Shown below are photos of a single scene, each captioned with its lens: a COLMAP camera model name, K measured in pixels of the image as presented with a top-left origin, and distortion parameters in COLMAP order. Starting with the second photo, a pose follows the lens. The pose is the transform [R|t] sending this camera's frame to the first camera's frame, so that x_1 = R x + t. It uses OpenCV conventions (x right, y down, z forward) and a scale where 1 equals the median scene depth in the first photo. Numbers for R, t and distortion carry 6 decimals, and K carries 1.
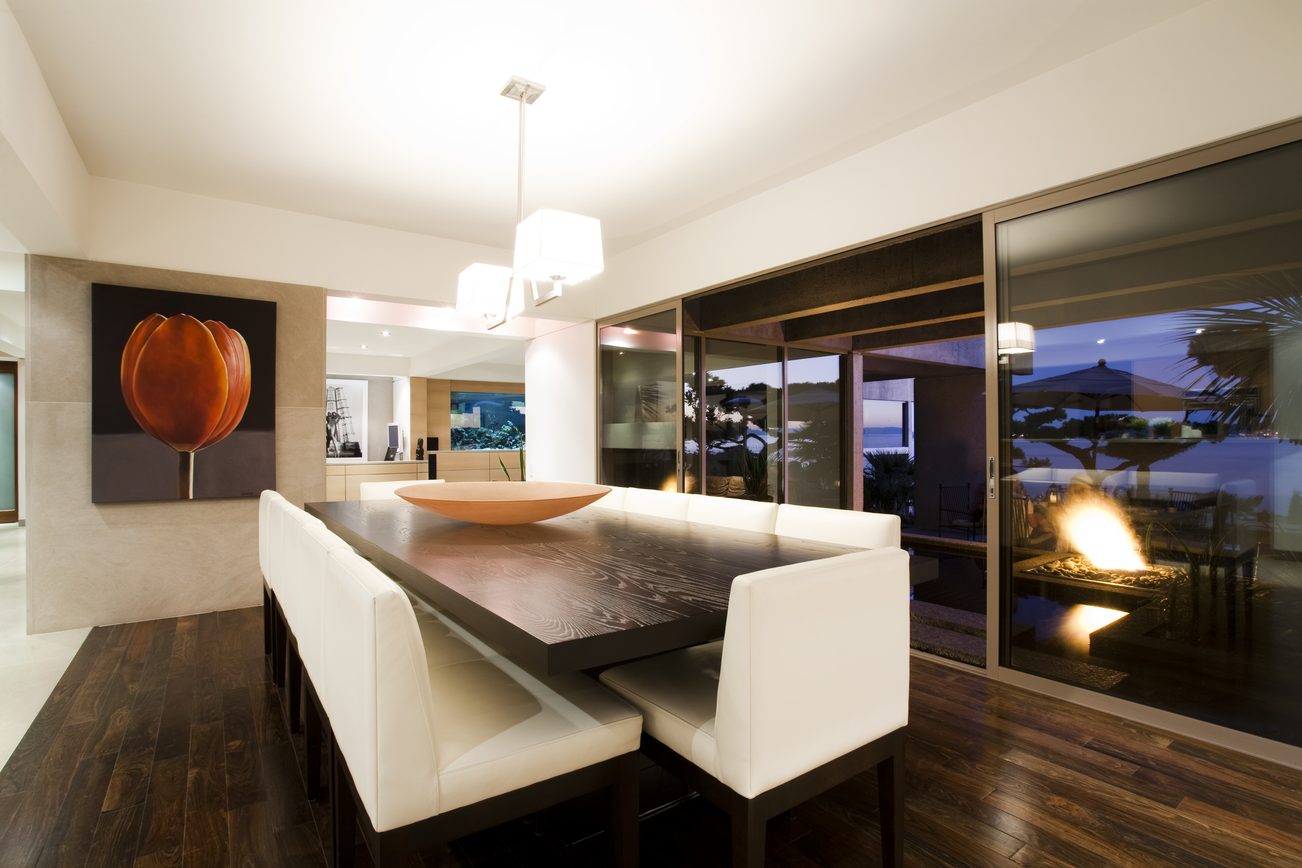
lens RADIAL K [[631.5, 0, 651.0], [0, 631.5, 434.0], [0, 0, 1]] dist [-0.082330, 0.036583]
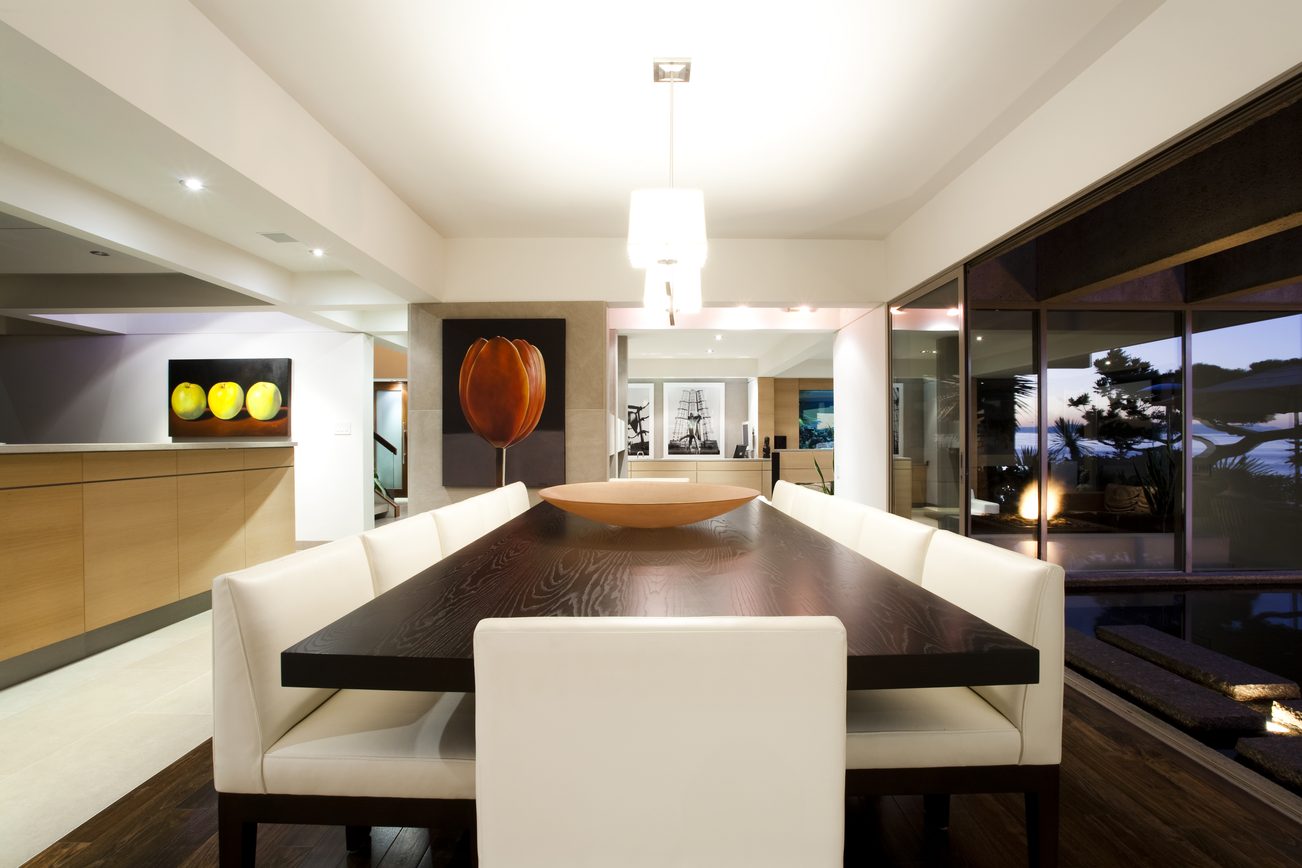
lens RADIAL K [[631.5, 0, 651.0], [0, 631.5, 434.0], [0, 0, 1]] dist [-0.082330, 0.036583]
pose [[0.812596, -0.001576, -0.582825, 0.130649], [0.003156, 0.999994, 0.001696, -0.000116], [0.582818, -0.003218, 0.812596, 0.086699]]
